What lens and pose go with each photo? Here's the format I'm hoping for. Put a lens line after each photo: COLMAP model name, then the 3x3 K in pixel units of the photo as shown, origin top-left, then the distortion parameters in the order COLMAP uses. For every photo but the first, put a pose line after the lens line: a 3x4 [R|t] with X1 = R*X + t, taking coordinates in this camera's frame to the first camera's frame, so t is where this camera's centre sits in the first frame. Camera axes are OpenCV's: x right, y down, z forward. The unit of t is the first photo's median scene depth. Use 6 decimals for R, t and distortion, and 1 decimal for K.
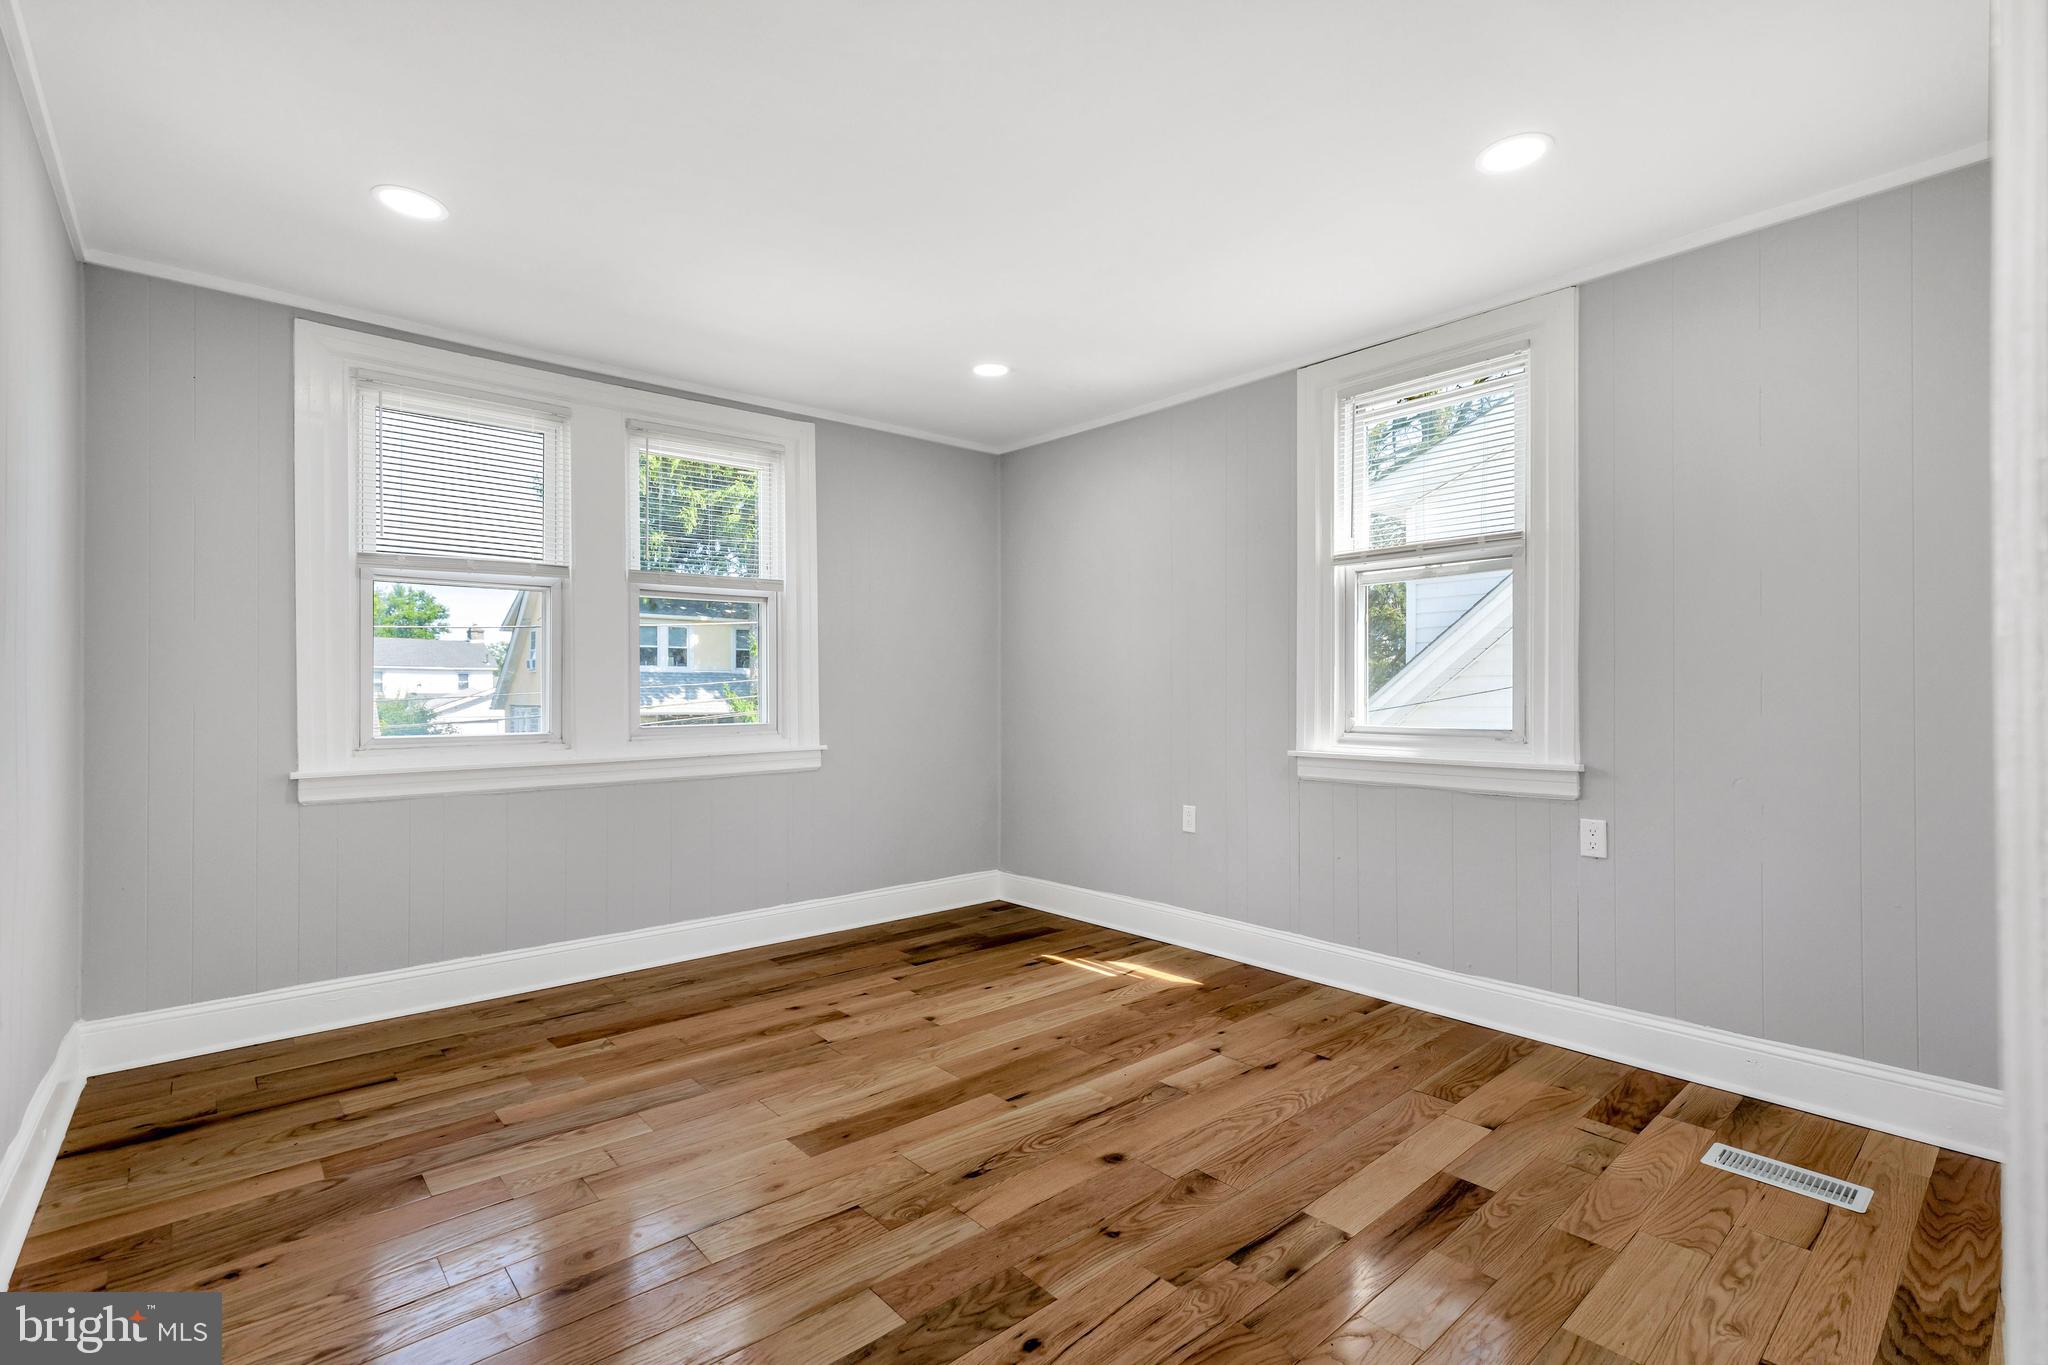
lens RADIAL K [[935.8, 0, 1031.9], [0, 935.8, 693.0], [0, 0, 1]] dist [0.005302, -0.000764]
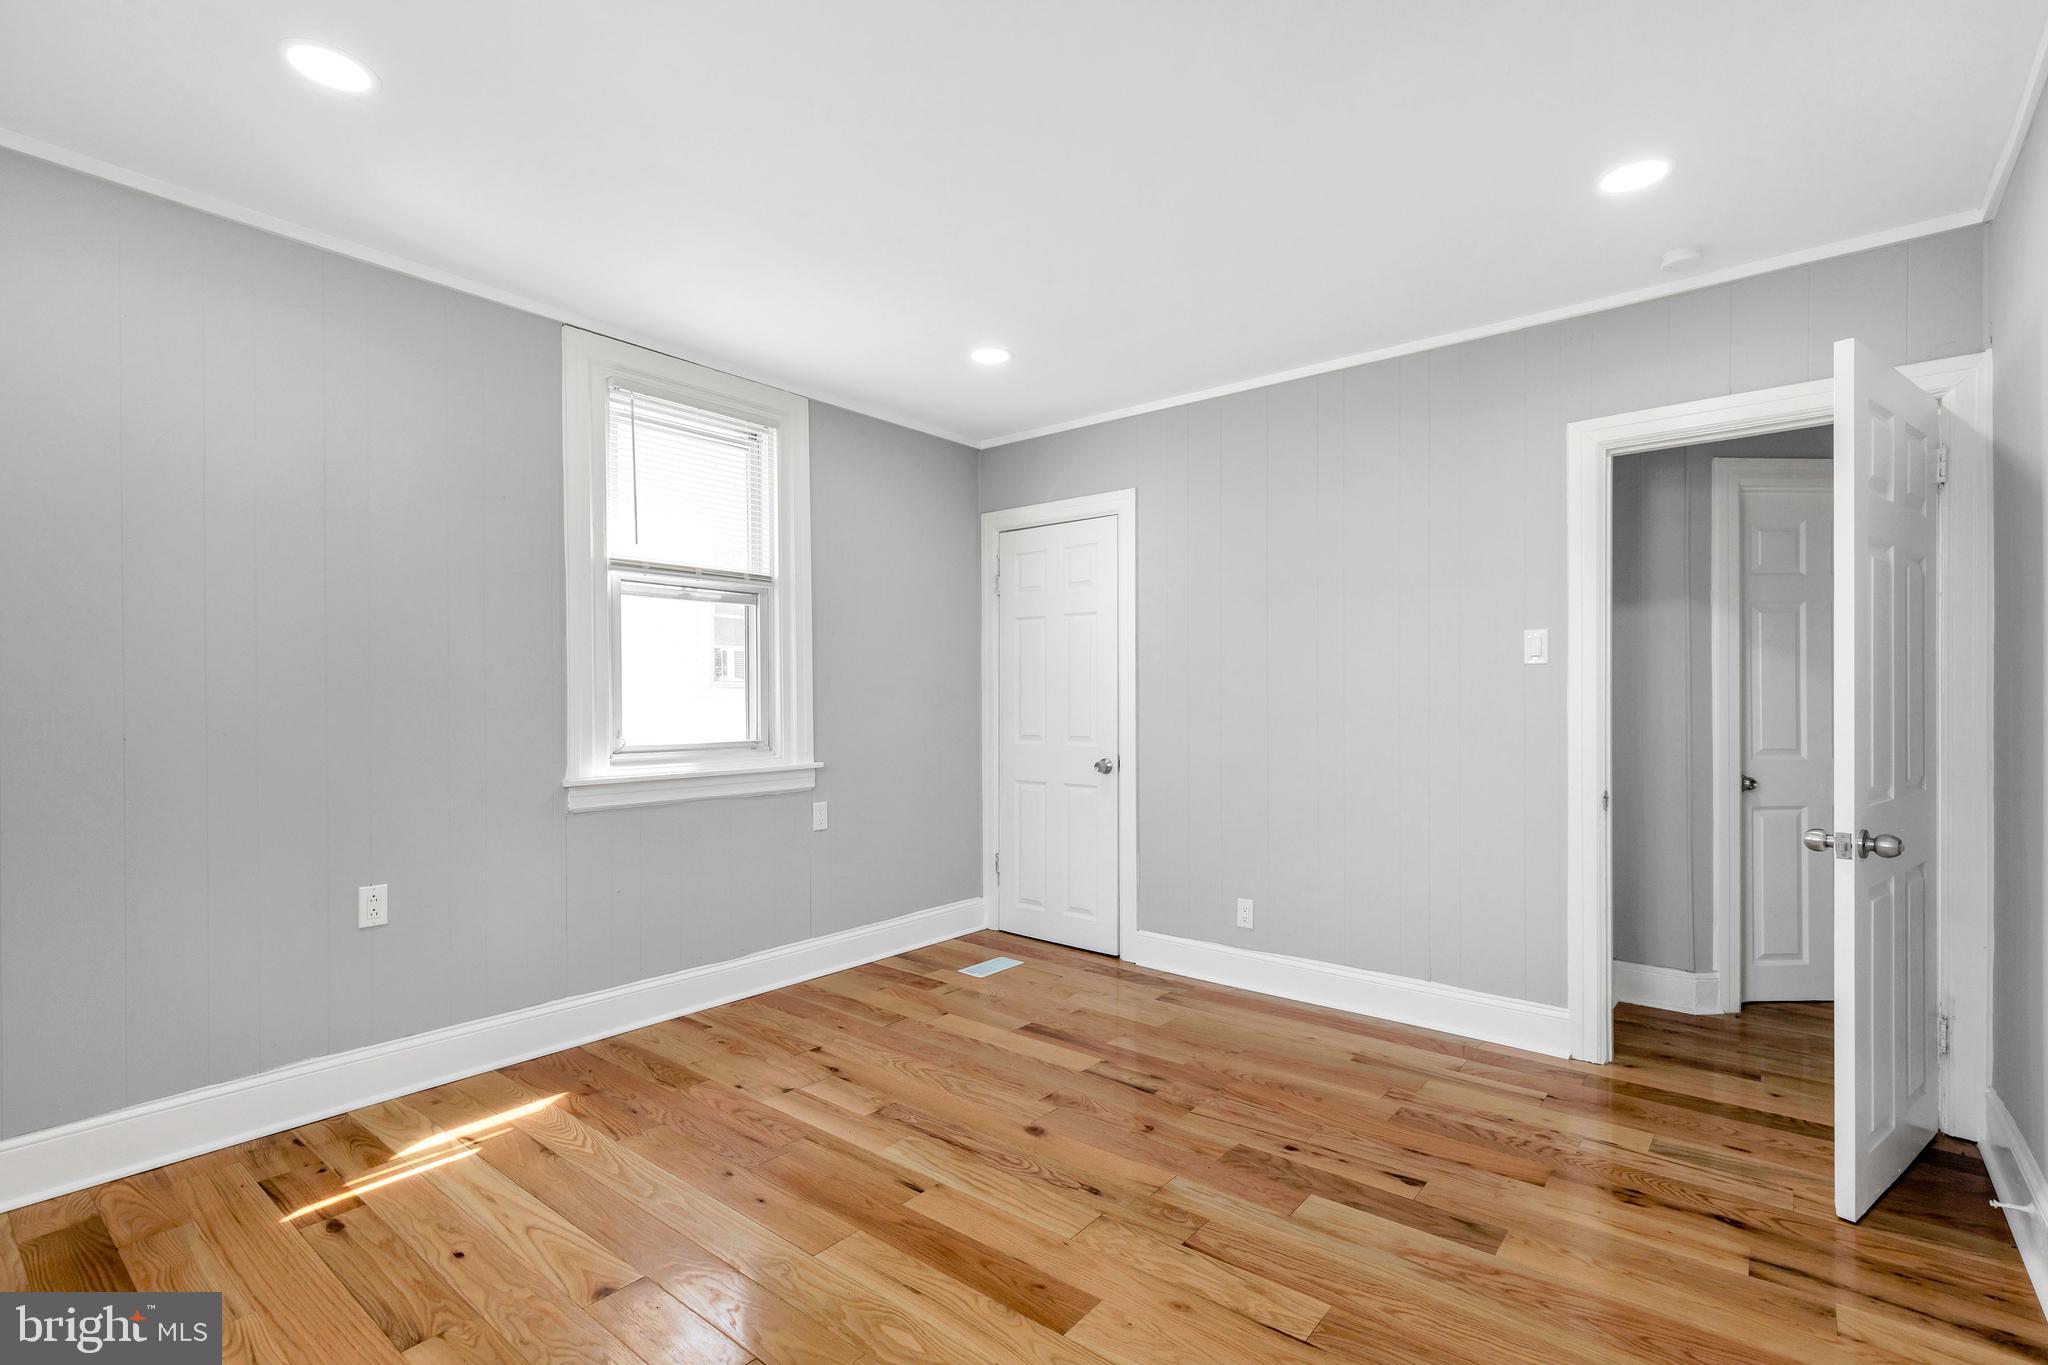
lens RADIAL K [[949.3, 0, 1022.5], [0, 949.3, 707.9], [0, 0, 1]] dist [0.009850, -0.000123]
pose [[-0.166493, -0.006947, 0.986018, -0.767882], [0.003292, 0.999966, 0.007601, -0.009912], [-0.986037, 0.004512, -0.166465, 0.904641]]
